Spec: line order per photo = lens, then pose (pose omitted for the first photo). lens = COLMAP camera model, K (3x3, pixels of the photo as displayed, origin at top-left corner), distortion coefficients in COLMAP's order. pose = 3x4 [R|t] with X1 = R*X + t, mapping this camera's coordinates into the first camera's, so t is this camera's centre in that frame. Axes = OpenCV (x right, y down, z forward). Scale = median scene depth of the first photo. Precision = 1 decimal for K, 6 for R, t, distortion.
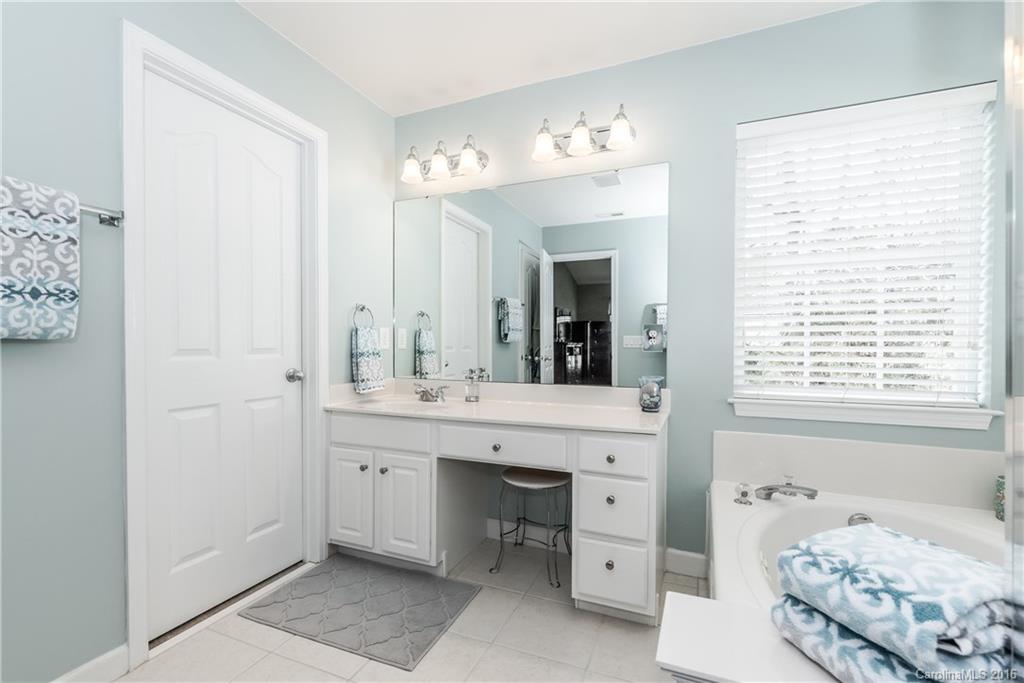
lens RADIAL K [[451.7, 0, 509.9], [0, 451.7, 348.1], [0, 0, 1]] dist [-0.001162, -0.000364]
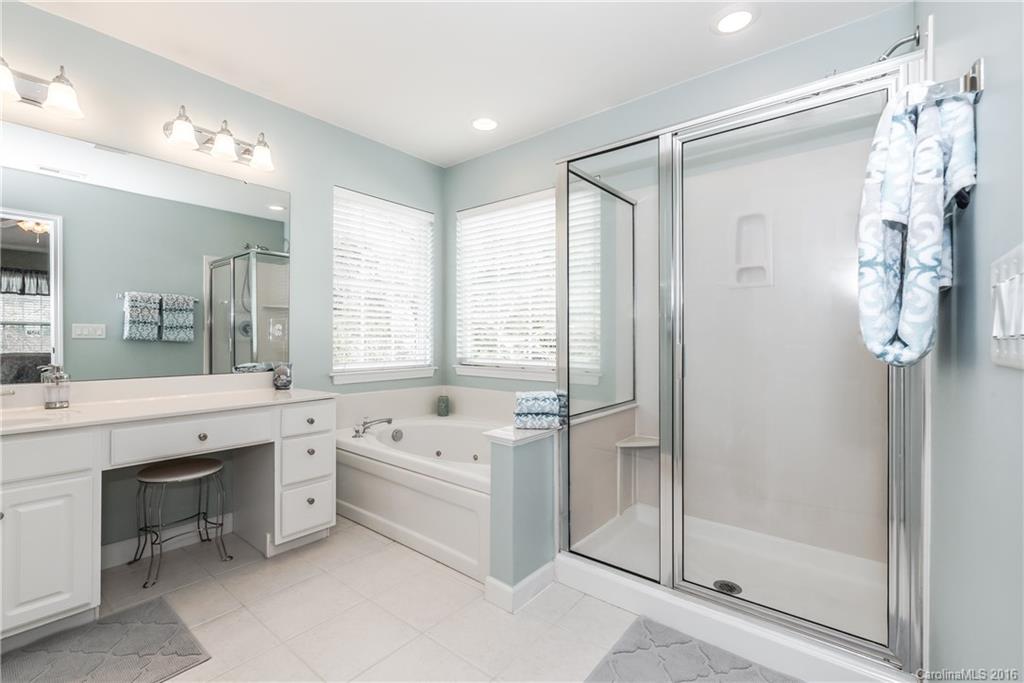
lens RADIAL K [[451.7, 0, 509.9], [0, 451.7, 338.9], [0, 0, 1]] dist [-0.001162, -0.000364]
pose [[0.266889, -0.001361, 0.963726, -0.812480], [0.003770, 0.999993, 0.000368, 0.003832], [-0.963720, 0.003535, 0.266892, 0.068748]]
